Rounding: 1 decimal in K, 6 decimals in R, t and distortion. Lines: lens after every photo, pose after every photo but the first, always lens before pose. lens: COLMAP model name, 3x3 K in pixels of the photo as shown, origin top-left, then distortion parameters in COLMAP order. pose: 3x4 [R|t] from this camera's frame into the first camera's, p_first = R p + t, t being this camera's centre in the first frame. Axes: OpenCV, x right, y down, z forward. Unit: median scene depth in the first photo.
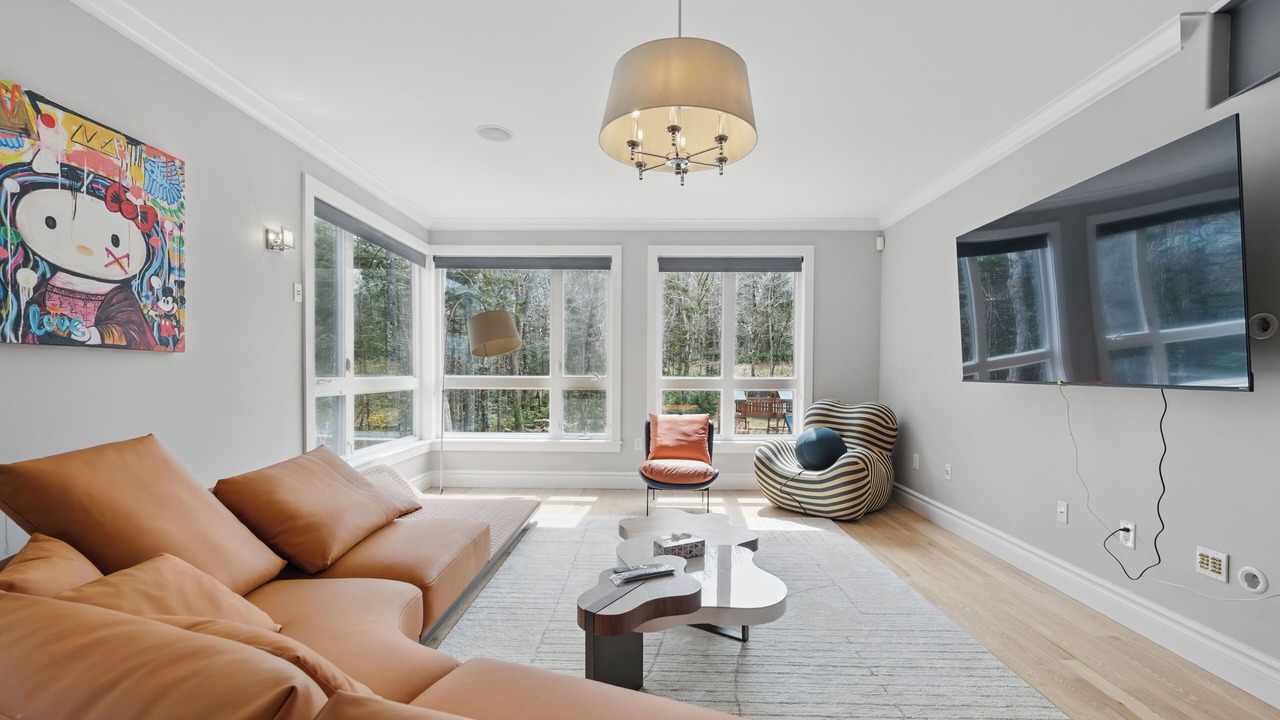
lens RADIAL K [[521.2, 0, 640.2], [0, 521.2, 377.8], [0, 0, 1]] dist [-0.000207, -0.000044]
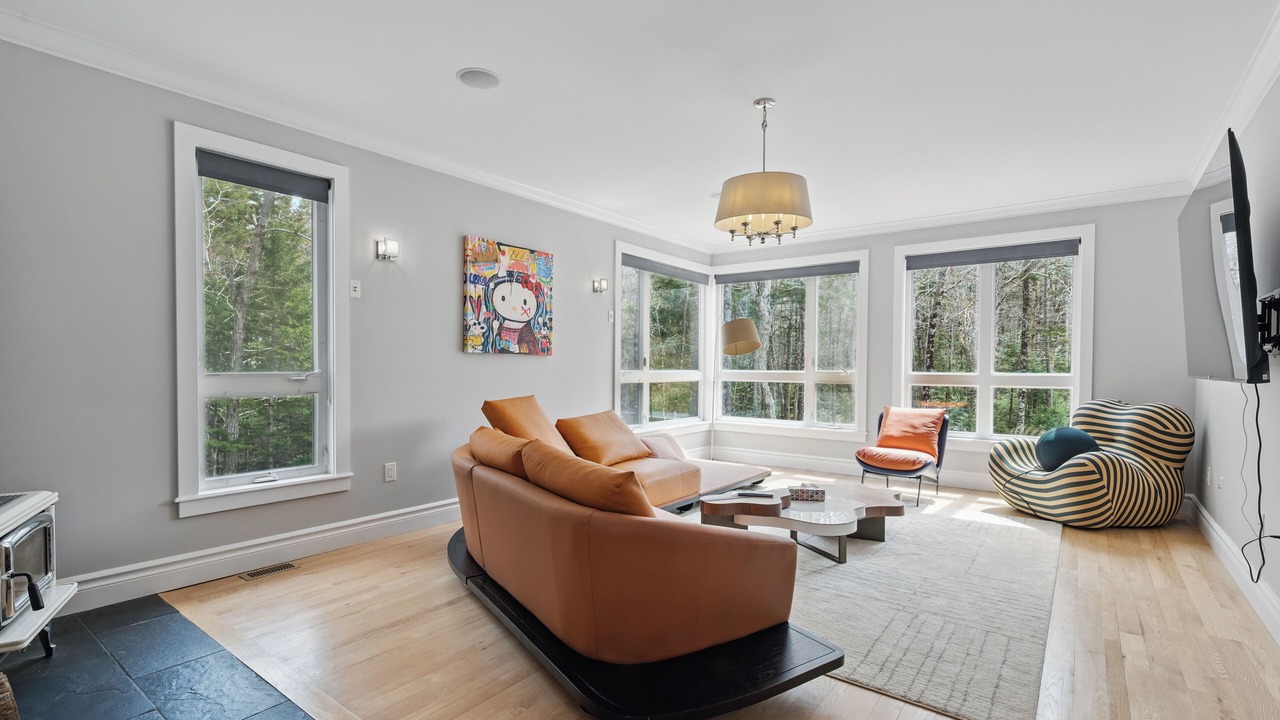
lens RADIAL K [[591.9, 0, 643.6], [0, 591.9, 363.9], [0, 0, 1]] dist [0.000589, -0.000262]
pose [[0.806626, -0.001996, -0.591058, 0.435639], [-0.009701, 0.999815, -0.016616, 0.008735], [0.590982, 0.019136, 0.806458, -0.350007]]
